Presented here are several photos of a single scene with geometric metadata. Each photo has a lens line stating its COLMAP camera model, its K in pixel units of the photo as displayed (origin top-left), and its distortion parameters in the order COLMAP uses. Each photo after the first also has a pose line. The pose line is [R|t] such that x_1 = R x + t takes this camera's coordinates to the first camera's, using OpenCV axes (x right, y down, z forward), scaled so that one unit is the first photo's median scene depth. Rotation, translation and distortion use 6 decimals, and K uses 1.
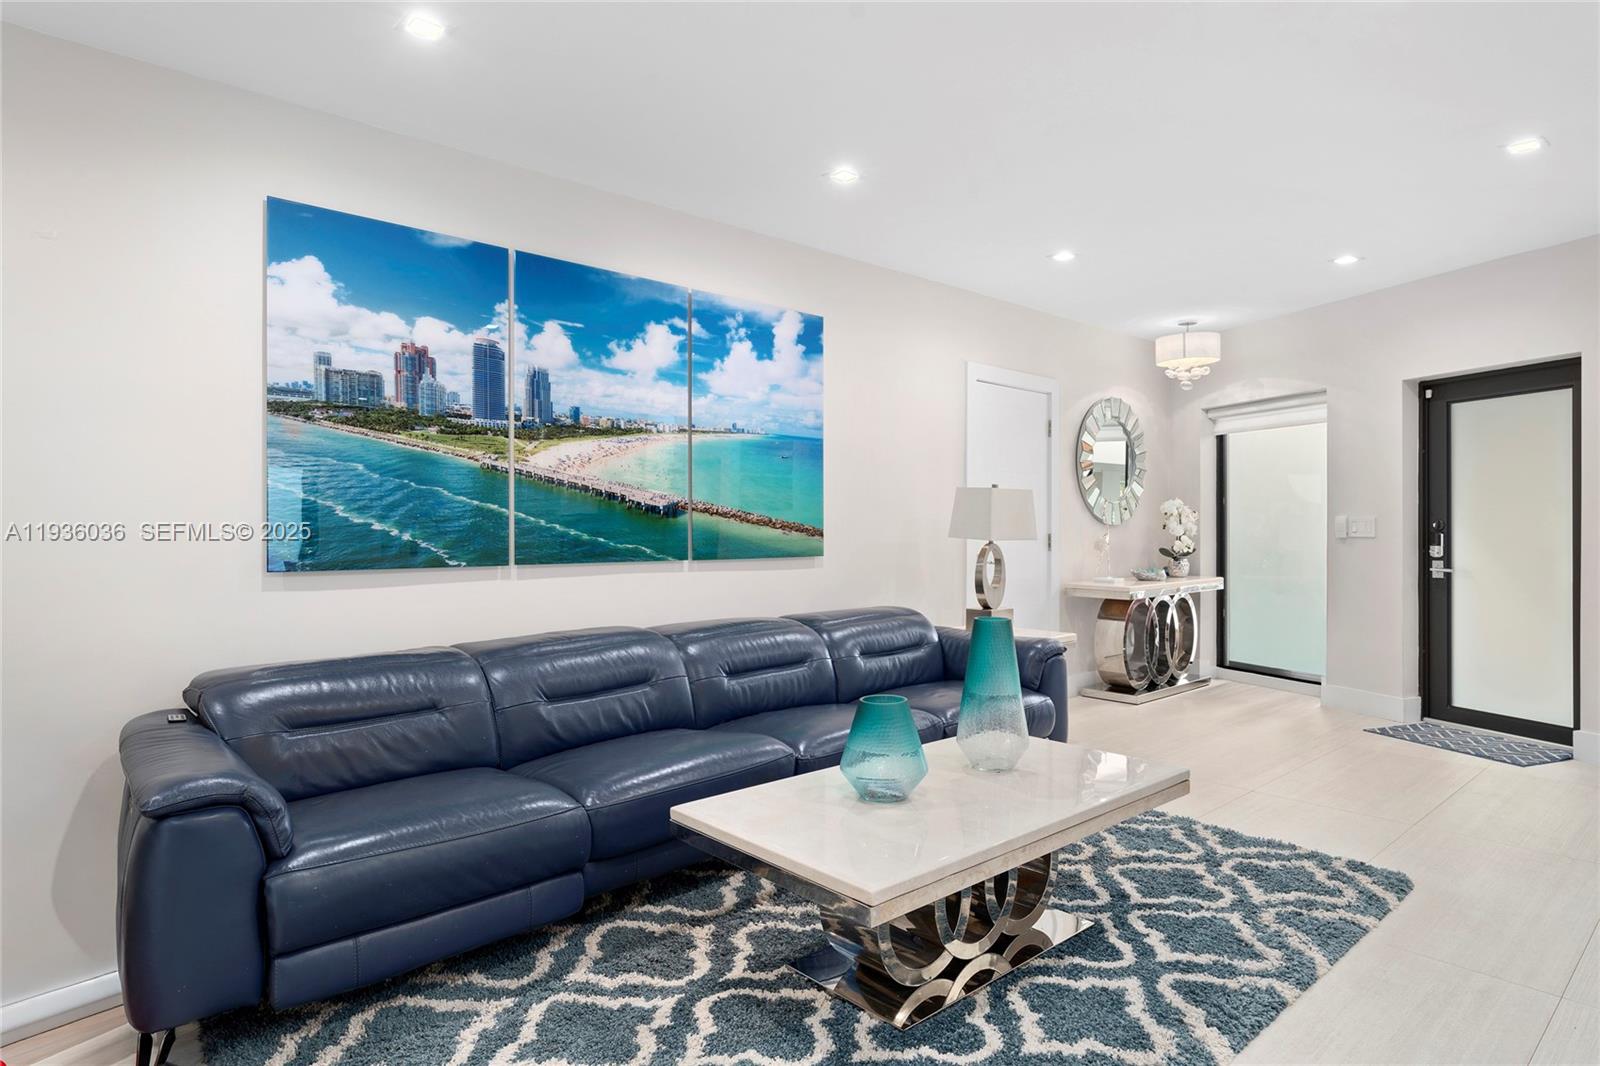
lens RADIAL K [[870.4, 0, 809.5], [0, 870.4, 526.6], [0, 0, 1]] dist [0.001149, -0.000102]
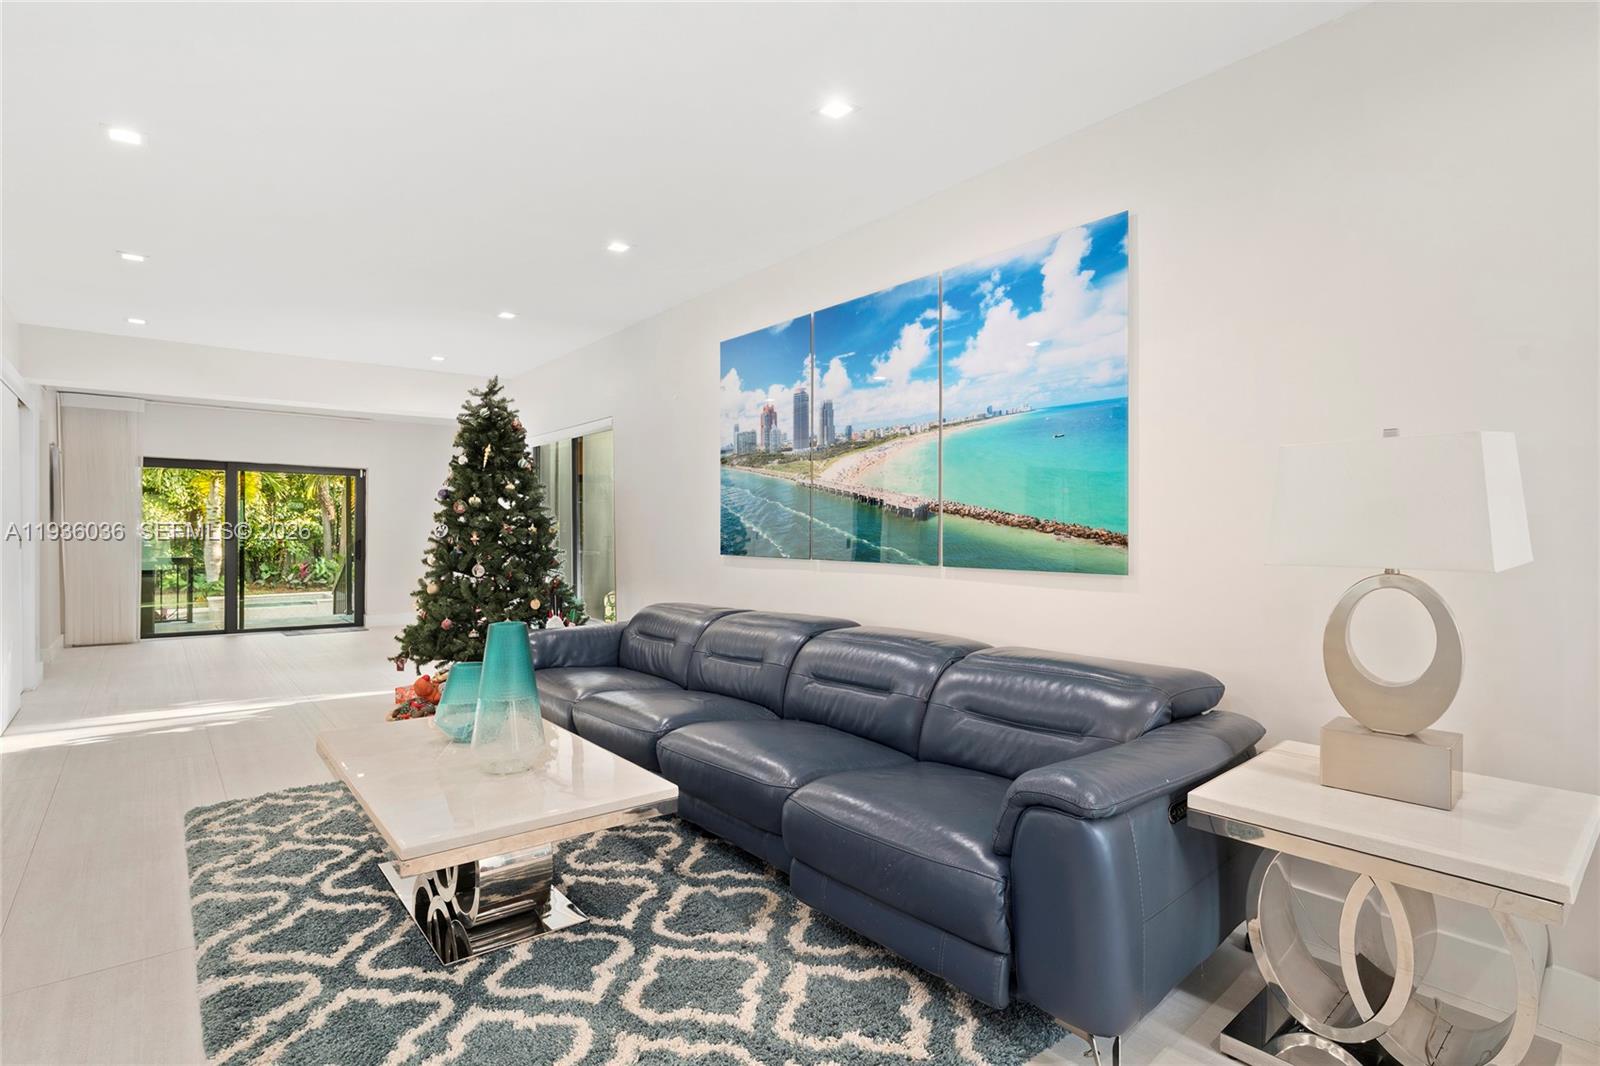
lens RADIAL K [[806.1, 0, 802.7], [0, 806.1, 538.0], [0, 0, 1]] dist [-0.001166, -0.000410]
pose [[-0.049047, 0.012518, -0.998718, 0.712722], [-0.001429, 0.999920, 0.012603, -0.001910], [0.998795, 0.002046, -0.049025, 0.880262]]
